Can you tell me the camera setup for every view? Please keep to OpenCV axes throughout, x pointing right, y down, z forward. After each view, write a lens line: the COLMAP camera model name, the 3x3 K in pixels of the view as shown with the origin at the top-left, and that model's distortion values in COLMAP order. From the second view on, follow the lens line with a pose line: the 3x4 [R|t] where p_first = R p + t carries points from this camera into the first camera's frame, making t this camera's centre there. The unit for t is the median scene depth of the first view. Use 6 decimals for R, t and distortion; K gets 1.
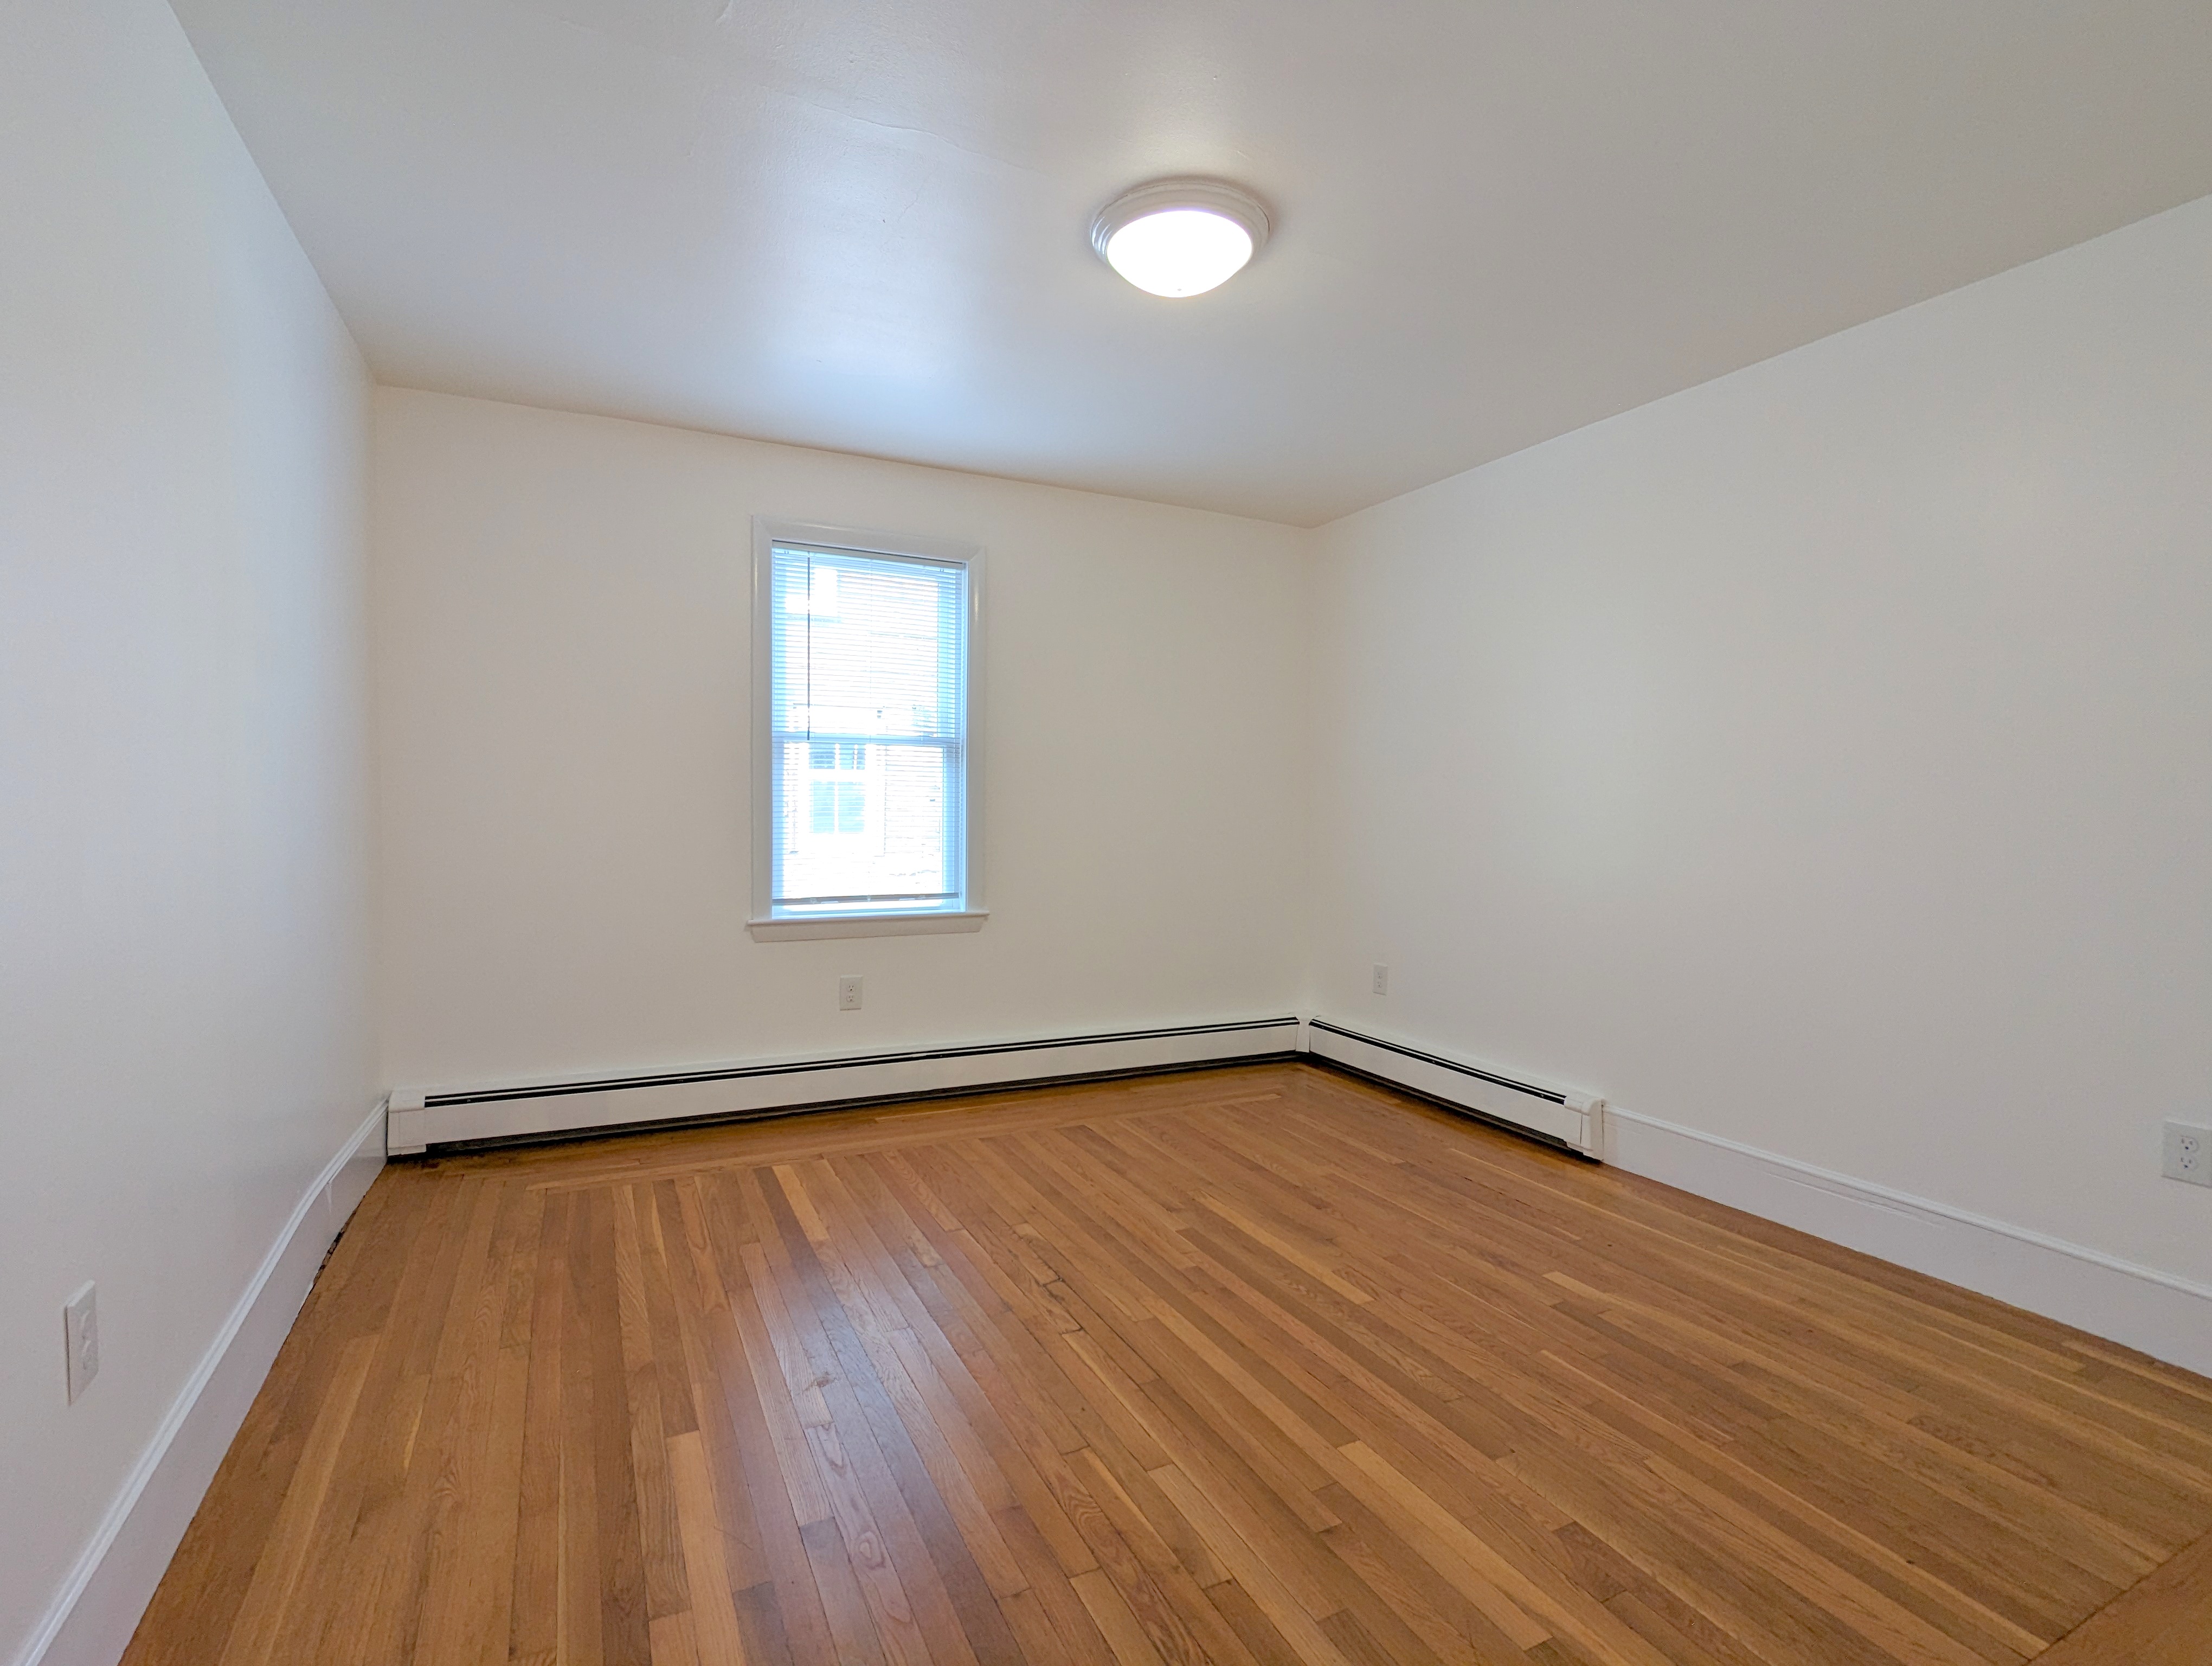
lens RADIAL K [[1059.5, 0, 1118.8], [0, 1059.5, 839.7], [0, 0, 1]] dist [-0.005820, 0.003316]
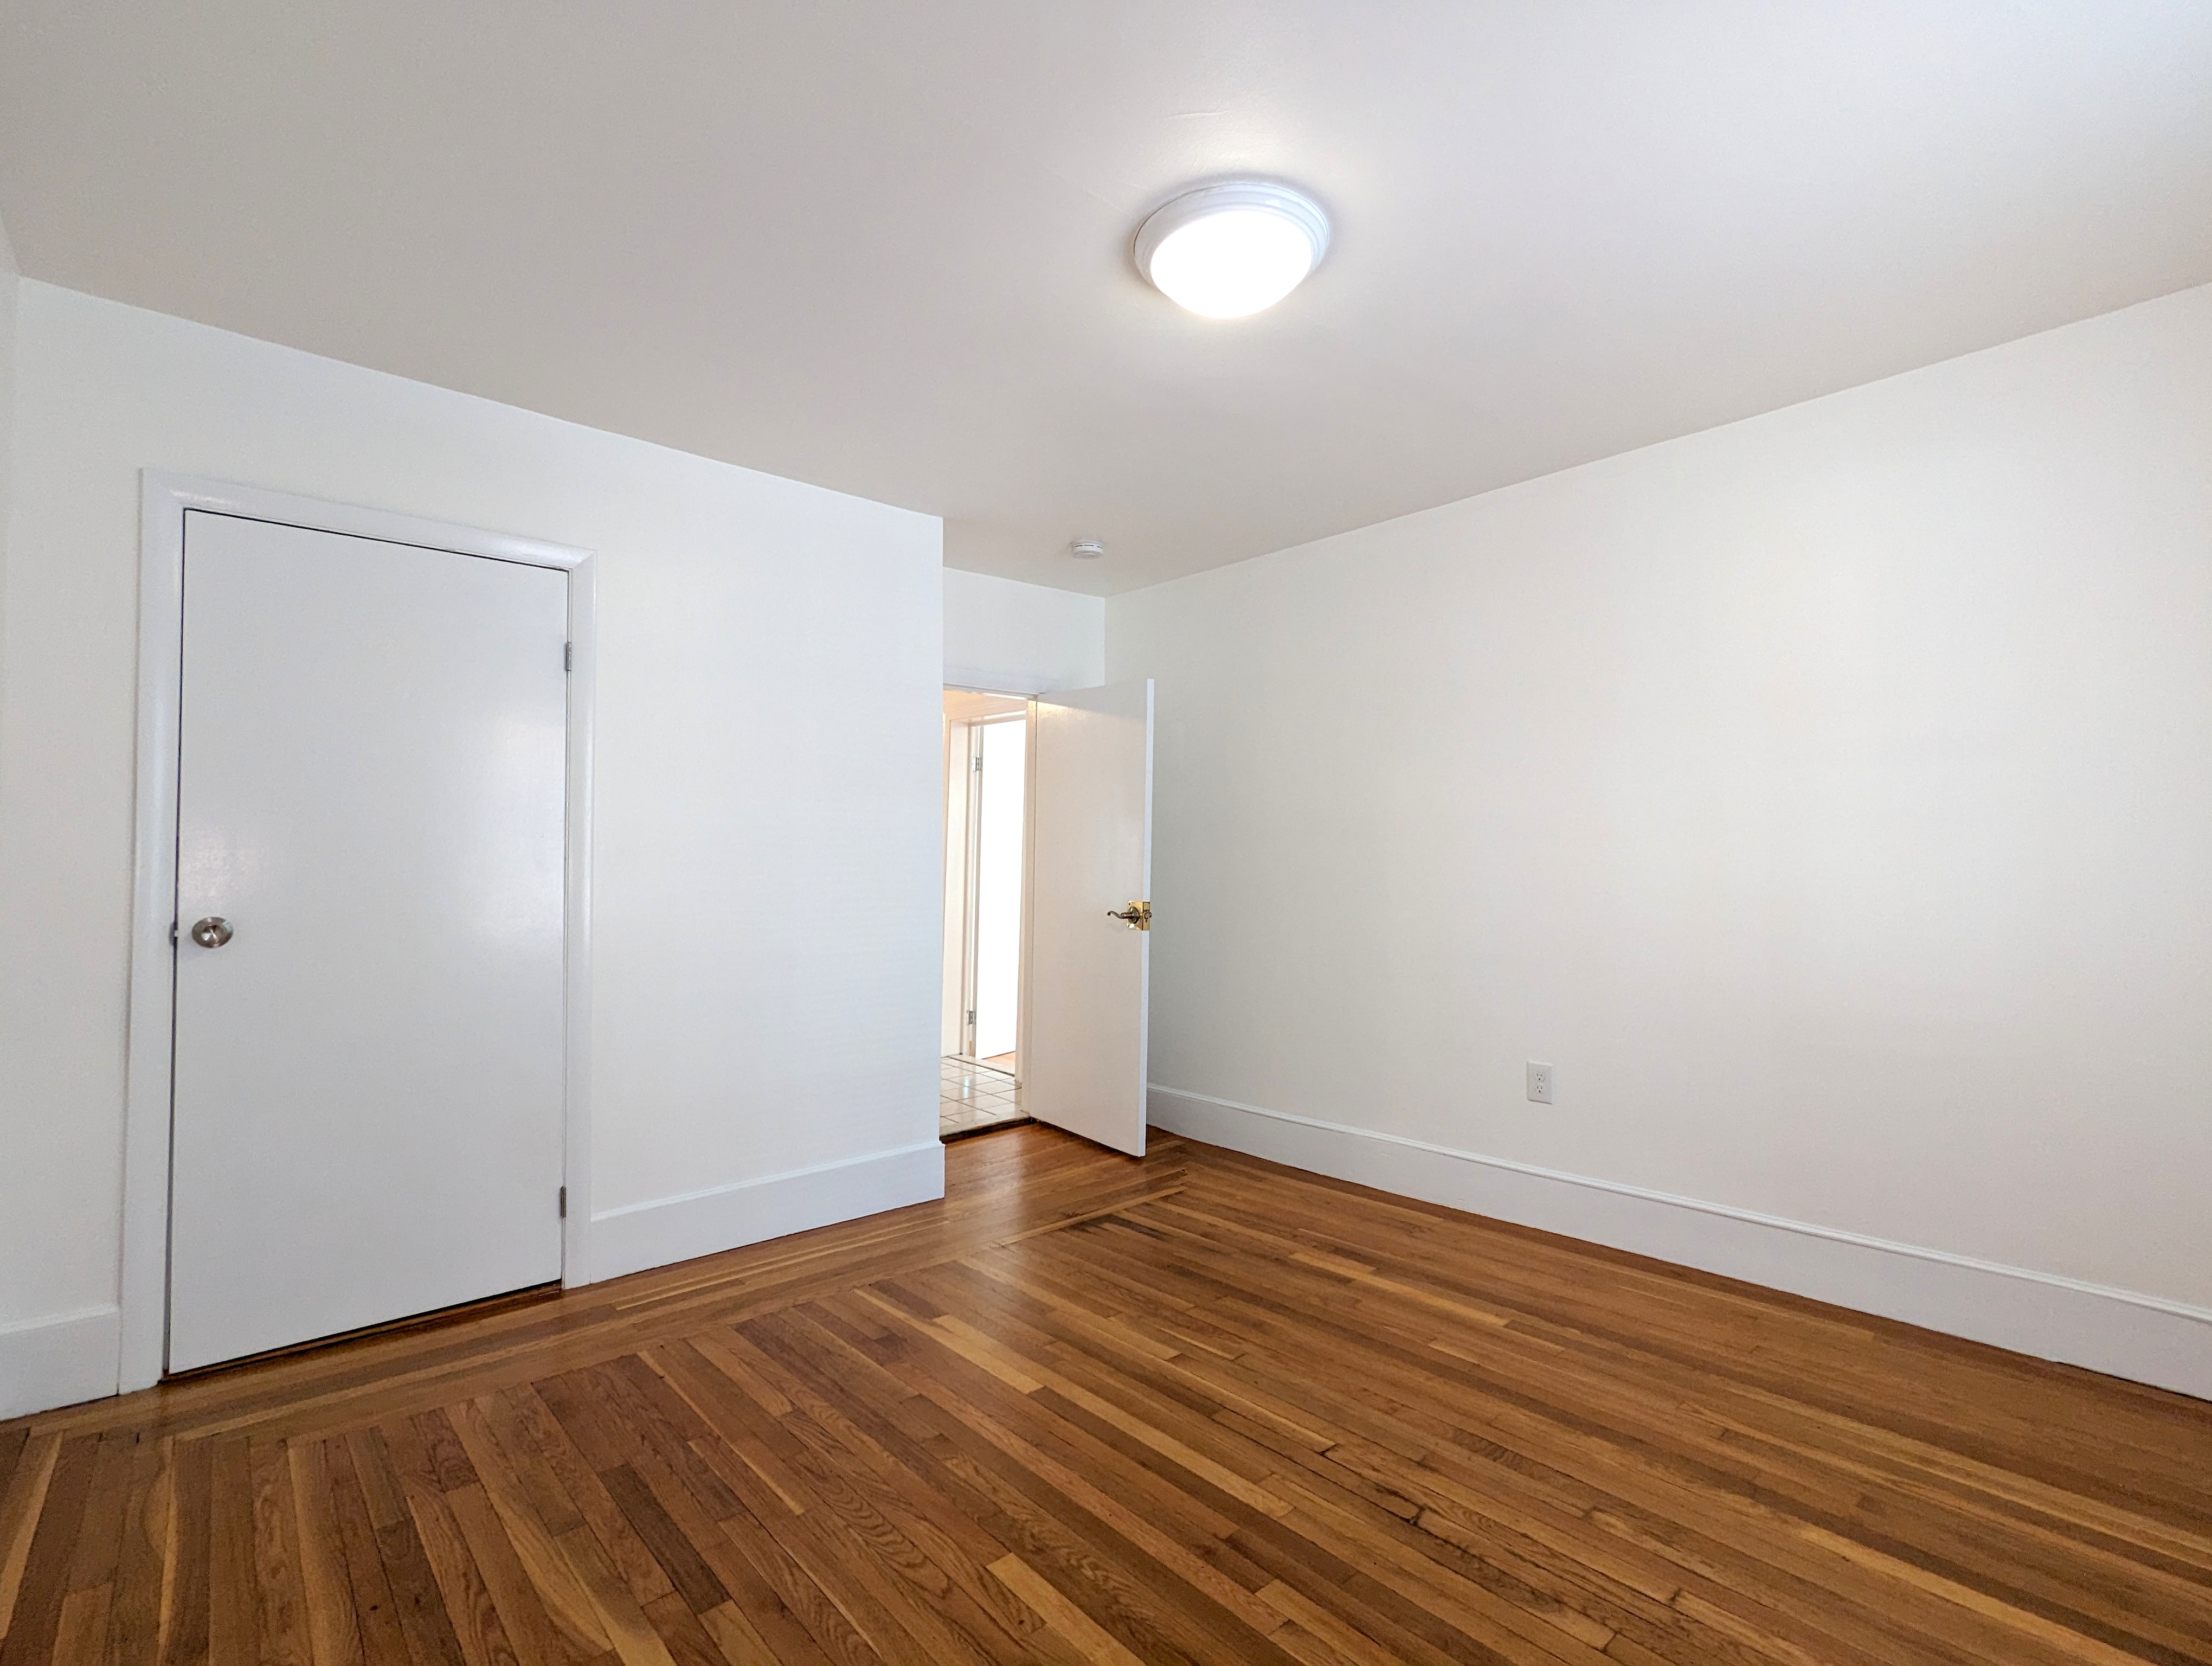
lens RADIAL K [[1059.5, 0, 1107.1], [0, 1059.5, 839.6], [0, 0, 1]] dist [-0.005820, 0.003316]
pose [[-0.969254, -0.014901, -0.245609, 0.376377], [-0.019332, 0.999691, 0.015639, -0.068597], [0.245300, 0.019906, -0.969243, 1.852723]]
